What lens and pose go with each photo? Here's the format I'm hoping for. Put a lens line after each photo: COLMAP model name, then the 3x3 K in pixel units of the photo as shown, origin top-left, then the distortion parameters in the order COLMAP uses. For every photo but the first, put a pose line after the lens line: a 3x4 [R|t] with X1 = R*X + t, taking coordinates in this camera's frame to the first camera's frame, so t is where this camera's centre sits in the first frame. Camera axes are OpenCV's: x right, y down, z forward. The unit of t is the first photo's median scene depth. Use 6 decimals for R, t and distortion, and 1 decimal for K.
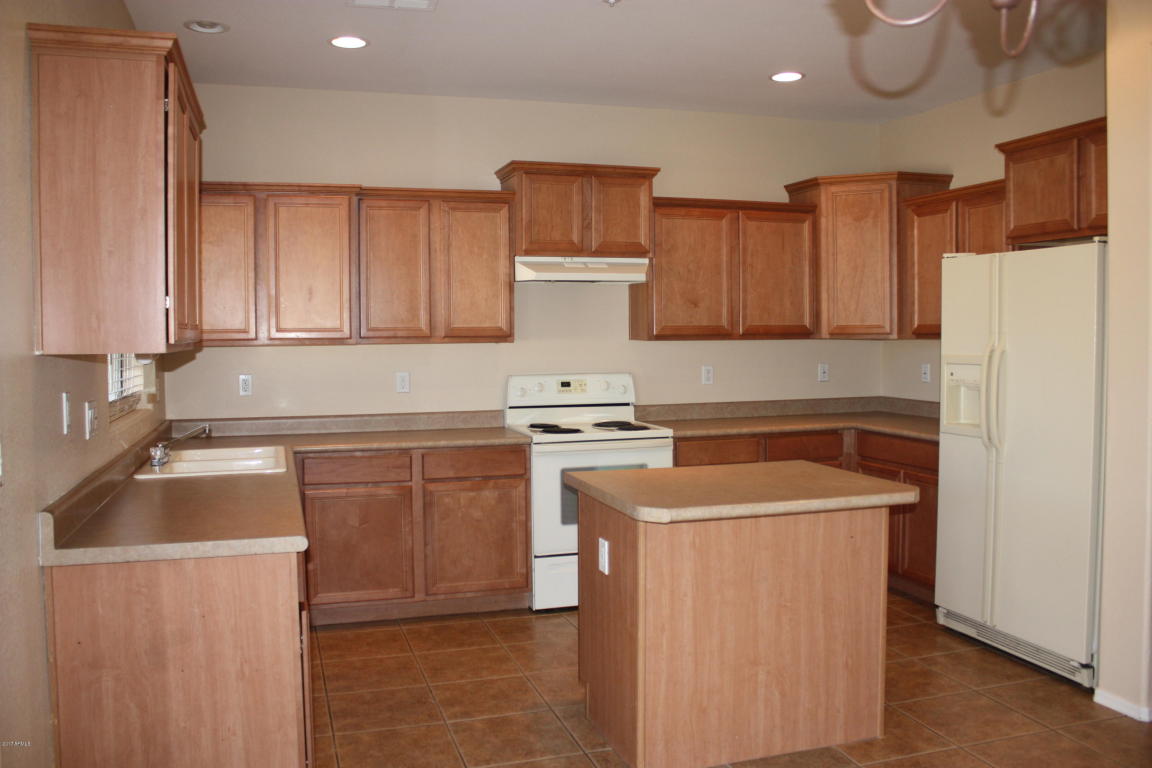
lens RADIAL K [[962.9, 0, 574.5], [0, 962.9, 382.1], [0, 0, 1]] dist [-0.114765, 0.085874]
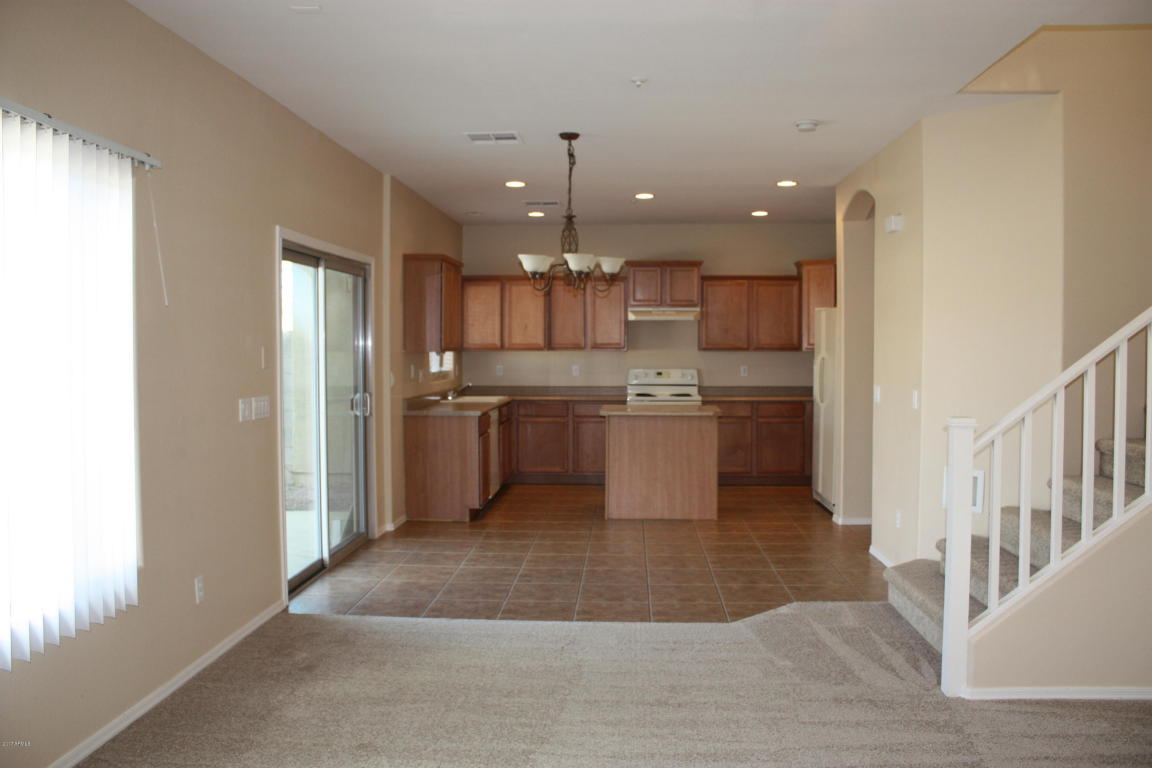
lens RADIAL K [[962.9, 0, 576.9], [0, 962.9, 381.3], [0, 0, 1]] dist [-0.114765, 0.085874]
pose [[0.935845, 0.023442, -0.351631, 0.621393], [-0.027556, 0.999598, -0.006699, 0.042294], [0.351332, 0.015959, 0.936115, -1.022540]]
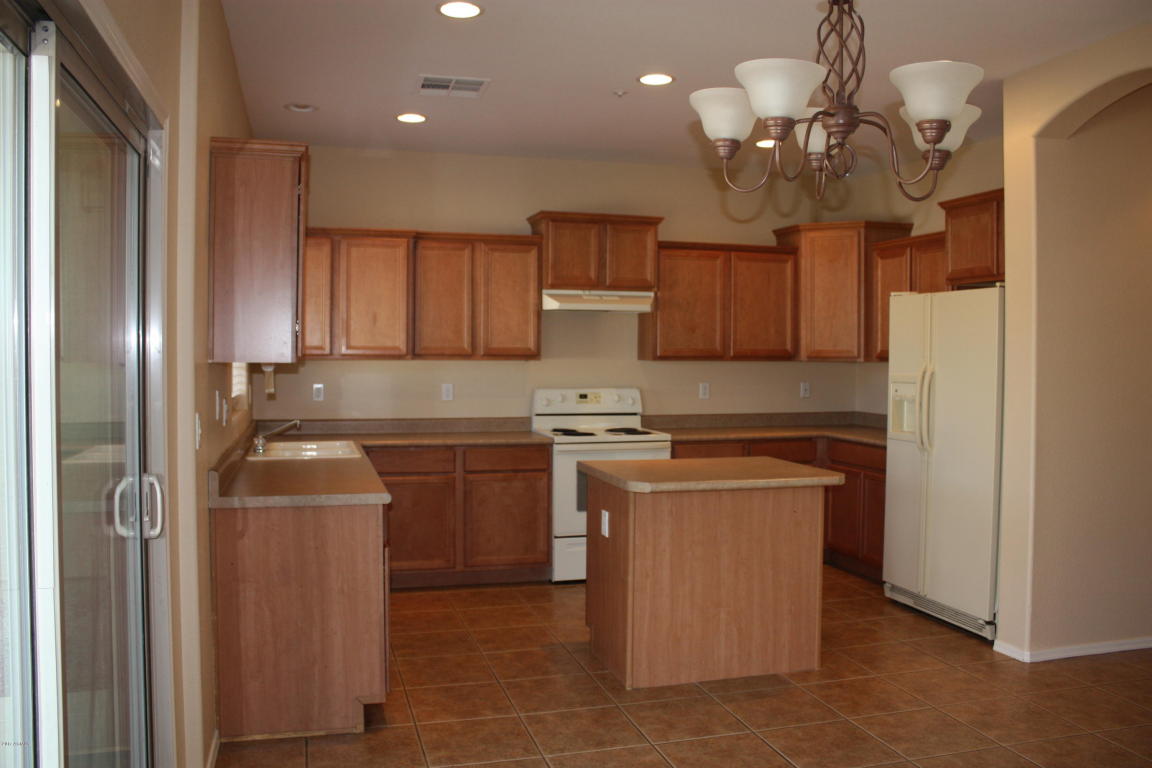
lens RADIAL K [[962.9, 0, 575.4], [0, 962.9, 382.3], [0, 0, 1]] dist [-0.114765, 0.085874]
pose [[0.999478, 0.014292, -0.028978, 0.018676], [-0.014906, 0.999667, -0.021066, 0.012464], [0.028667, 0.021487, 0.999358, -0.235438]]
